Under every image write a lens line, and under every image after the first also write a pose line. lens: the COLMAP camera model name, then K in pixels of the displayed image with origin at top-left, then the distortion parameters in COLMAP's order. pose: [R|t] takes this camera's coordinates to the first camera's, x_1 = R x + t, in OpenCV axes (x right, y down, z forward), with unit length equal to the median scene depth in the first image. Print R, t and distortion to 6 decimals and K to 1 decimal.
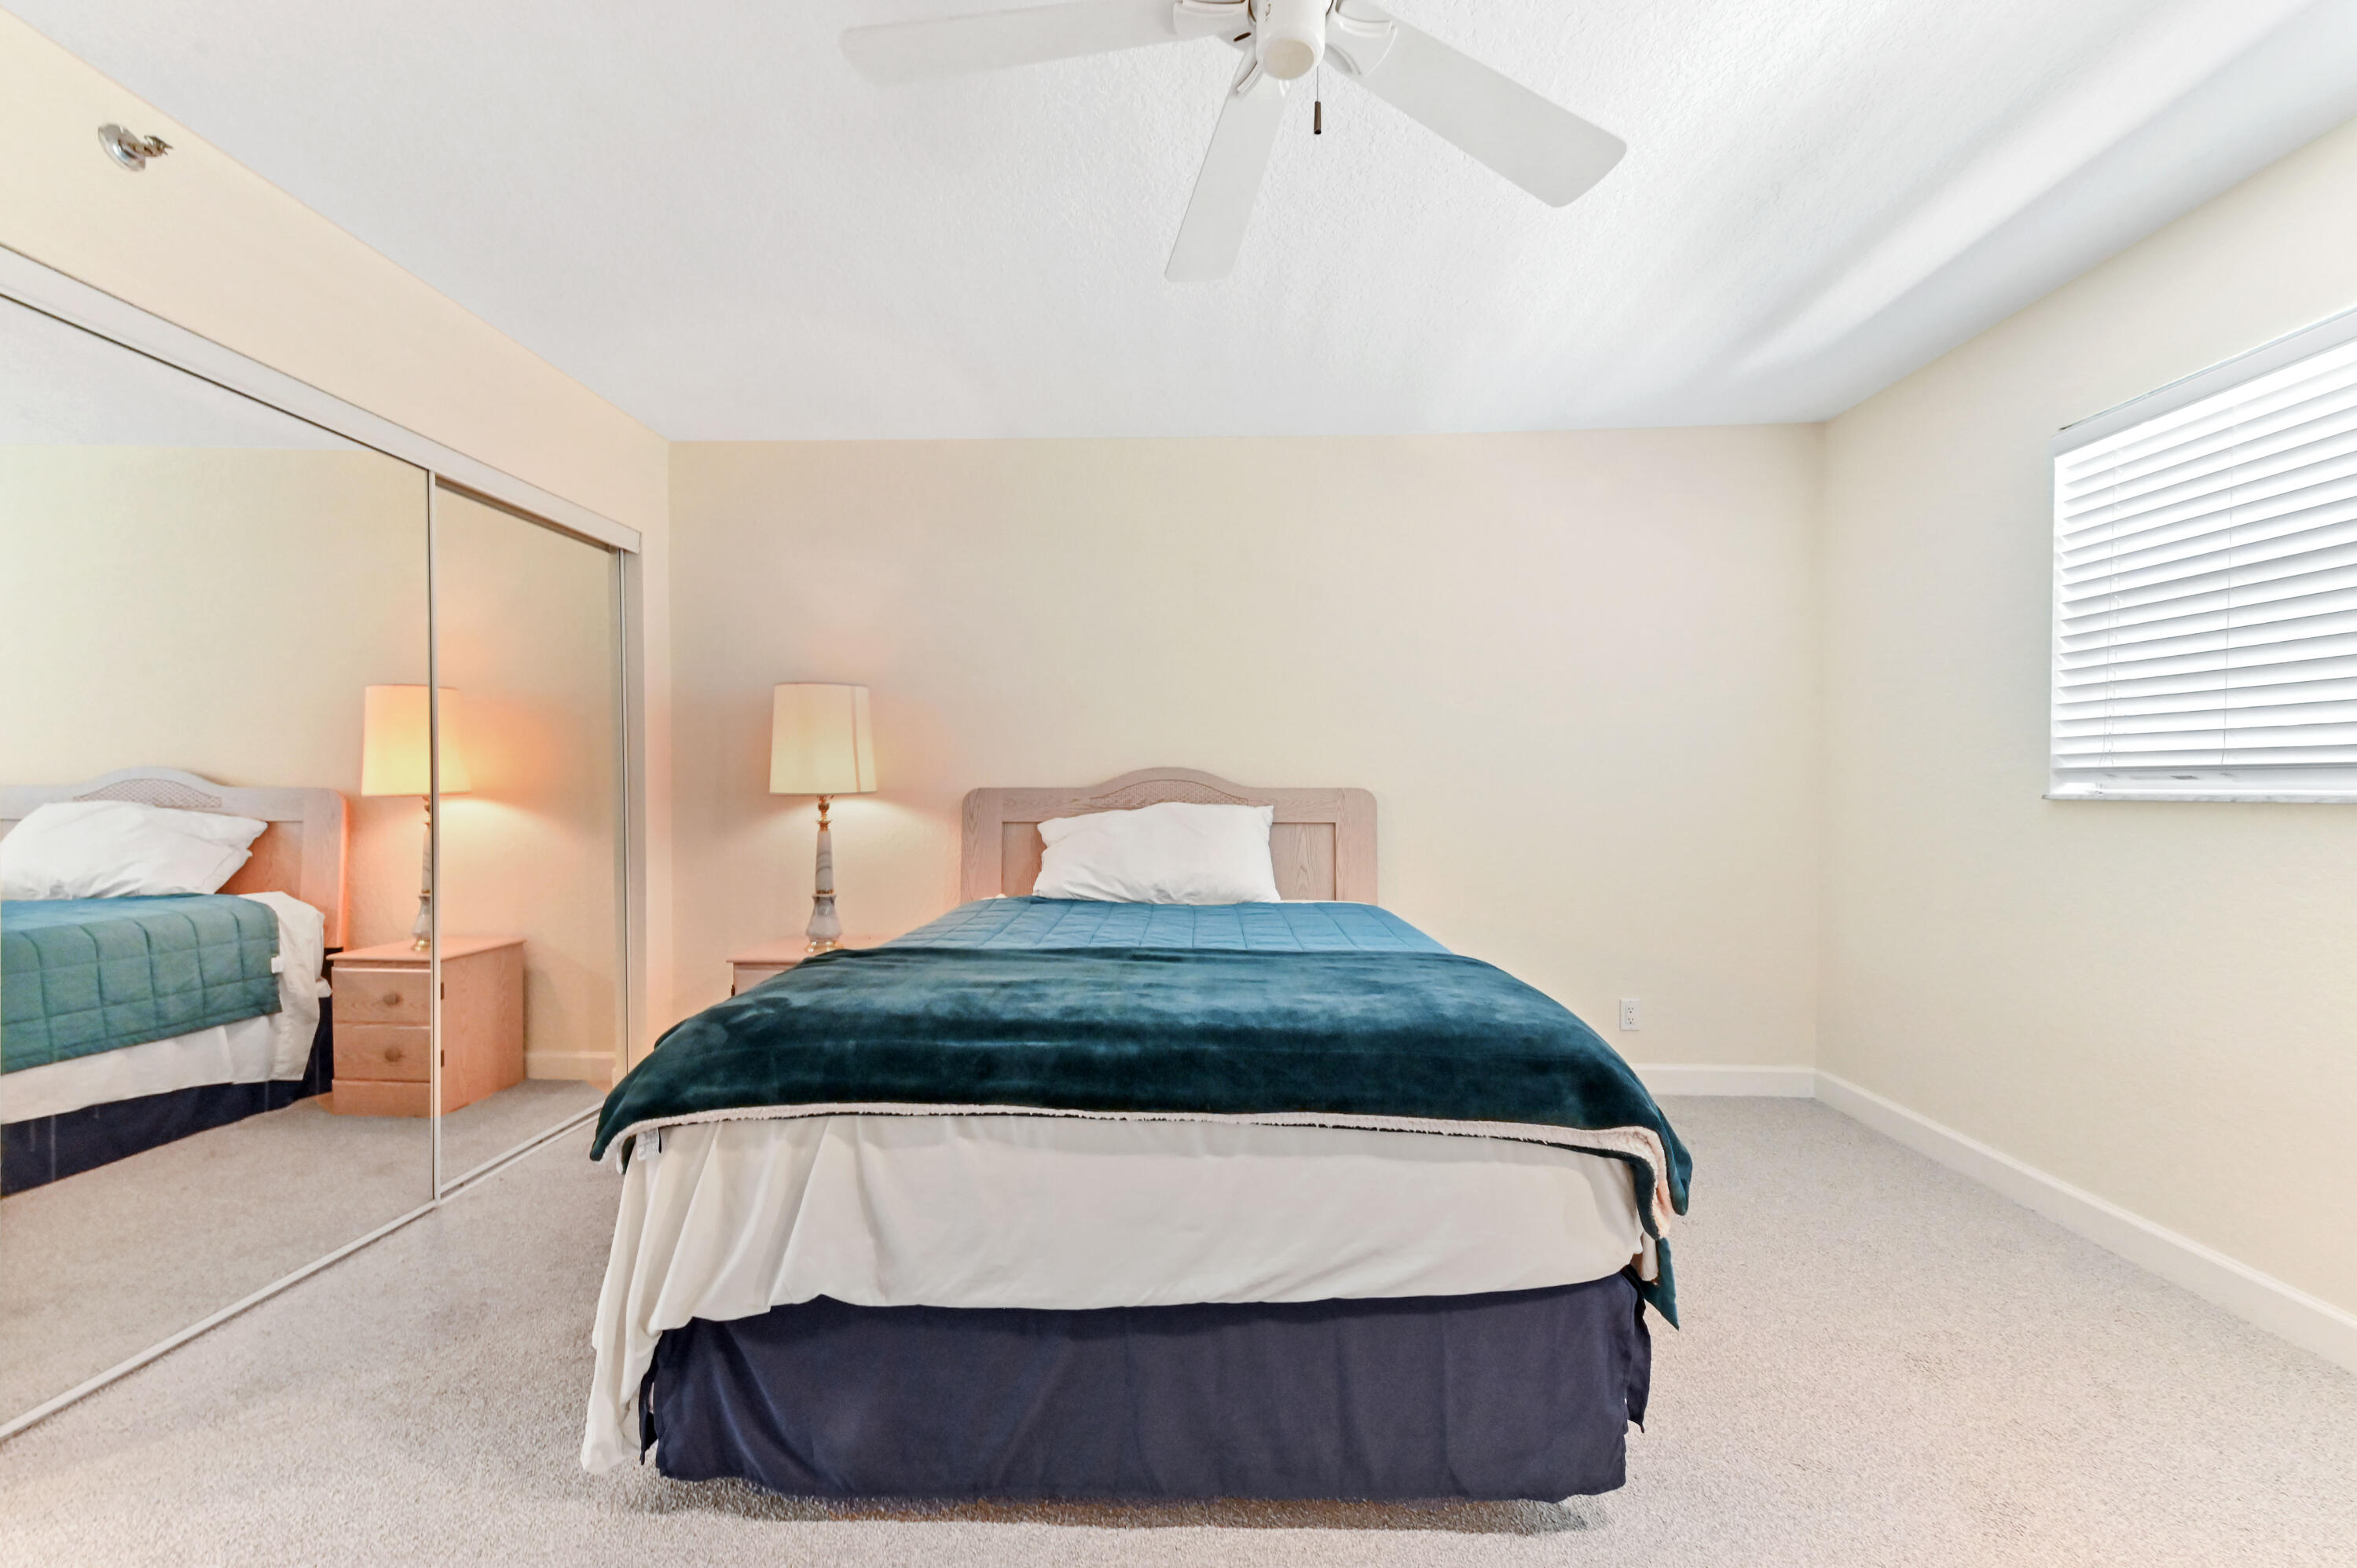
lens RADIAL K [[926.2, 0, 1178.5], [0, 926.2, 784.0], [0, 0, 1]] dist [0.014489, 0.000151]
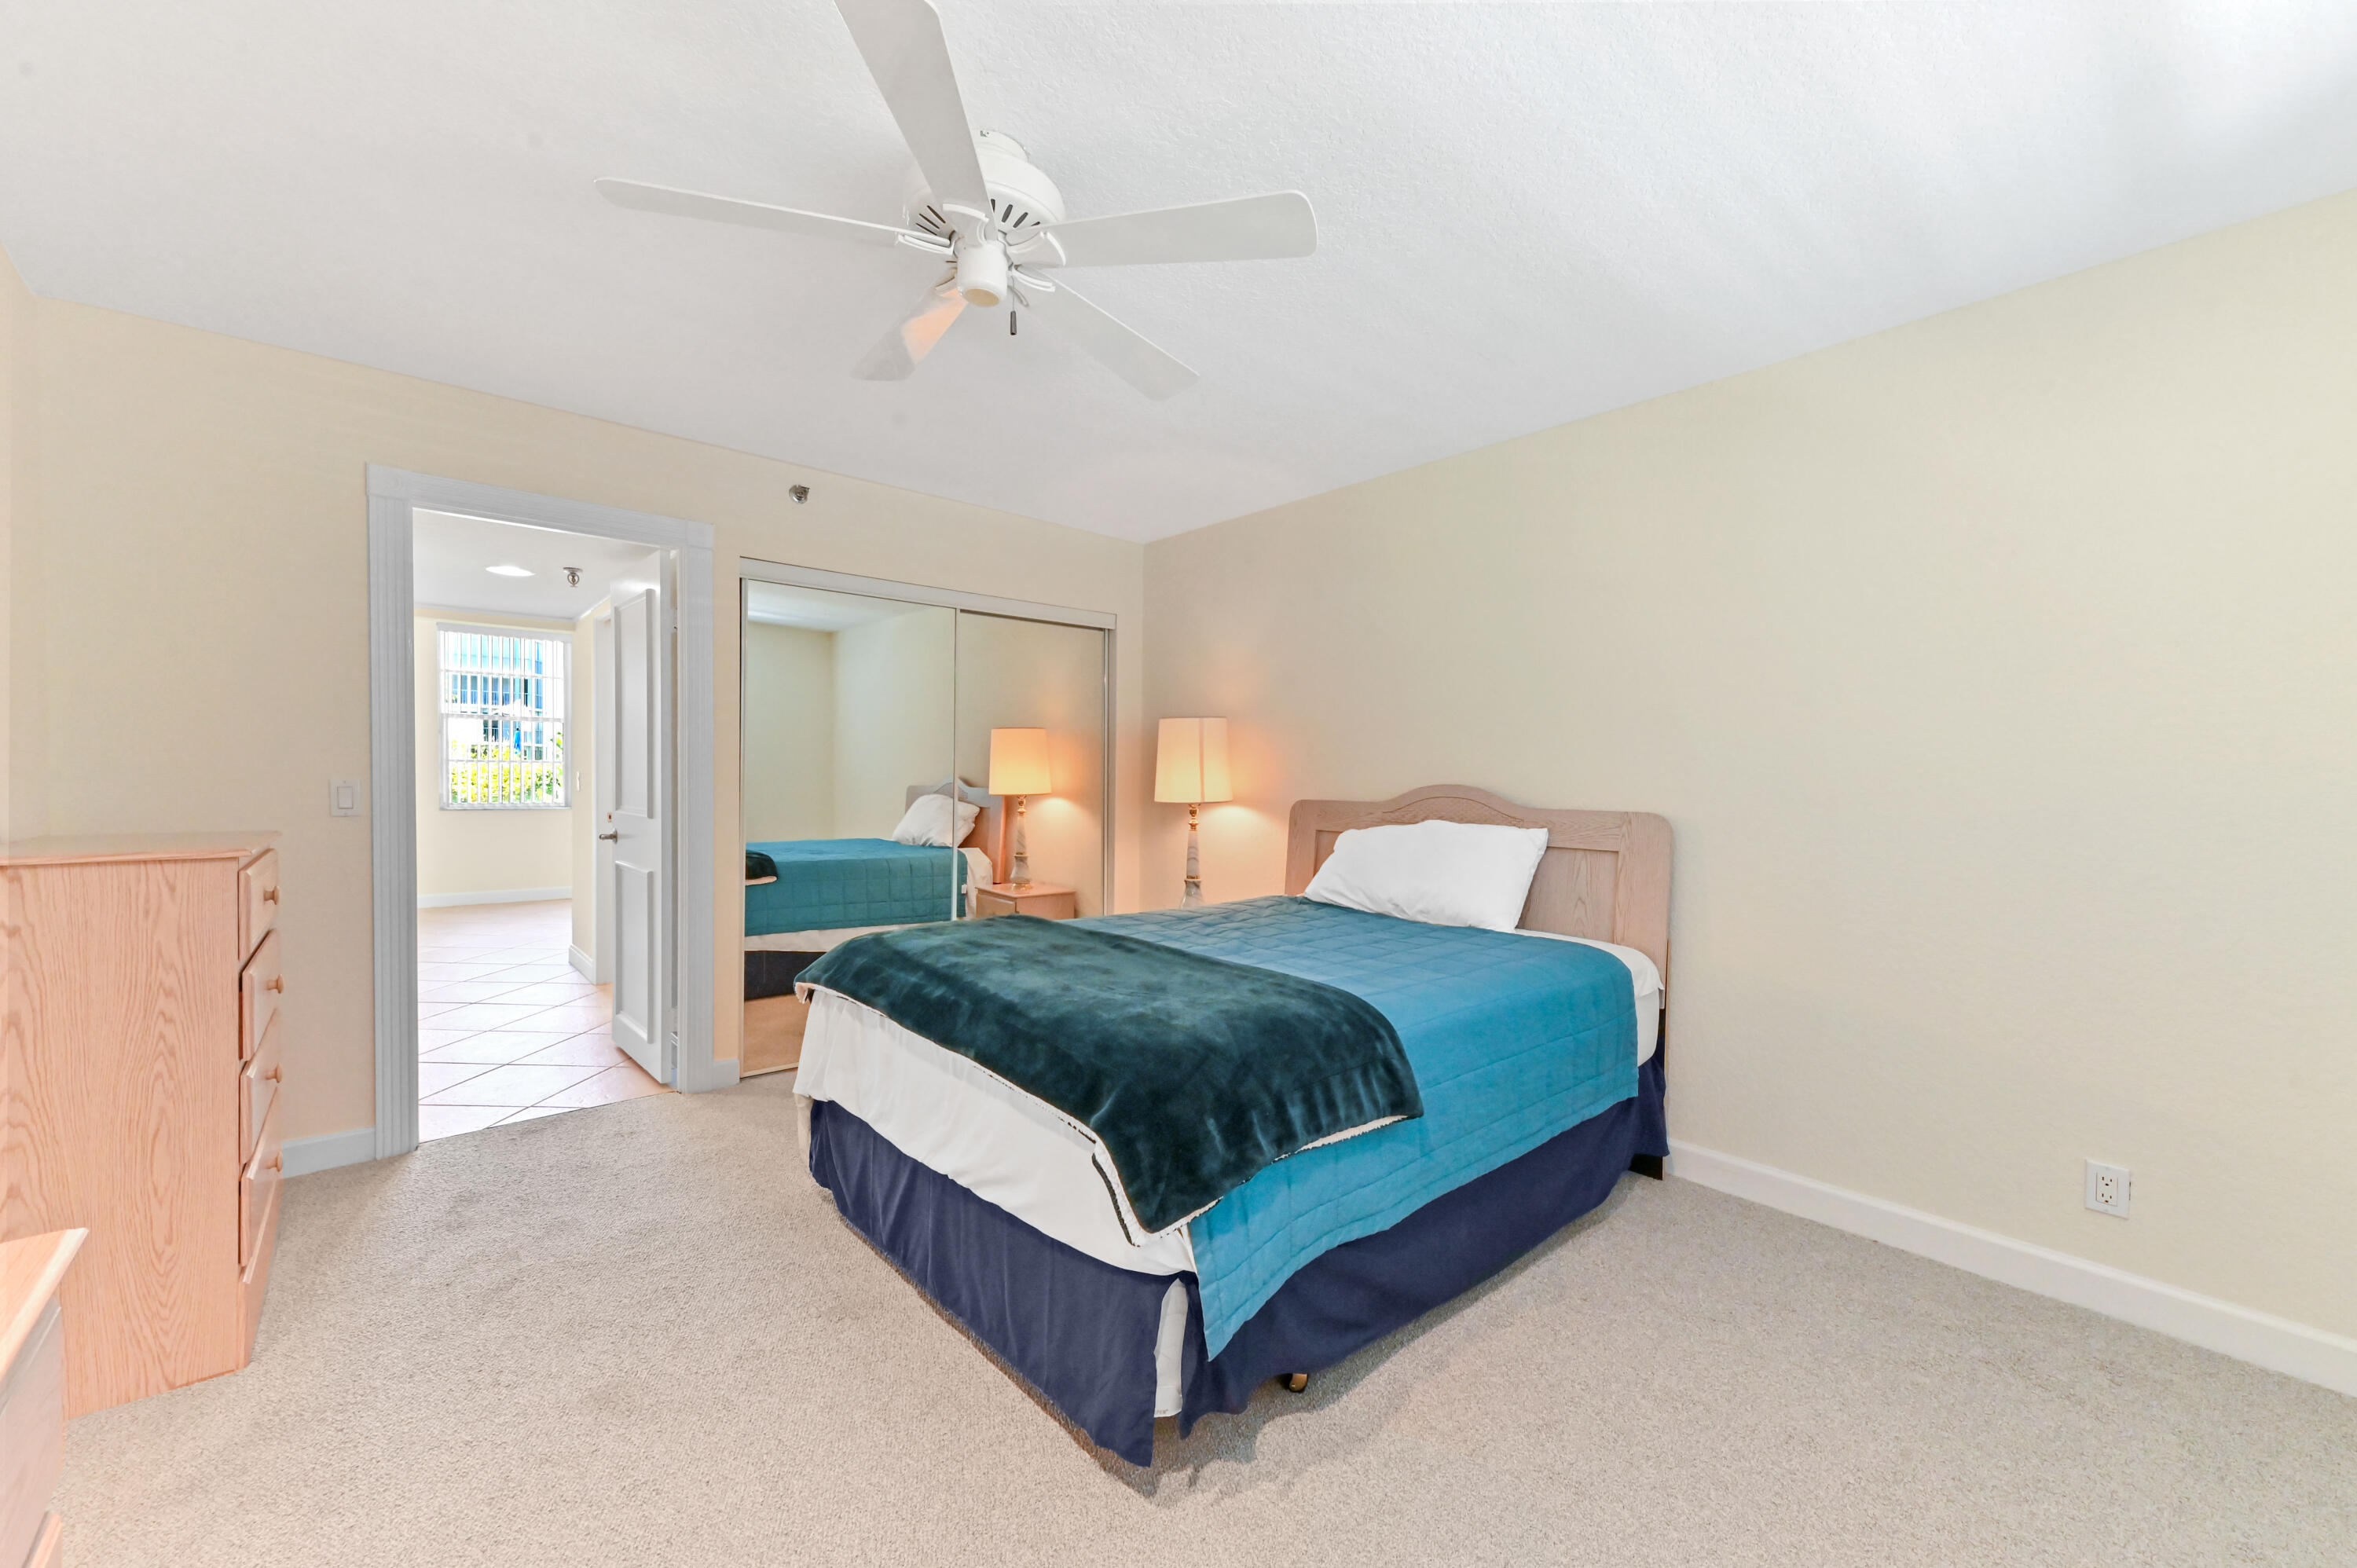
lens RADIAL K [[925.7, 0, 1179.0], [0, 925.7, 764.5], [0, 0, 1]] dist [0.000938, 0.000128]
pose [[0.684695, 0.000719, -0.728829, 0.519841], [-0.008602, 0.999938, -0.007094, -0.029660], [0.728779, 0.011127, 0.684659, 0.107198]]
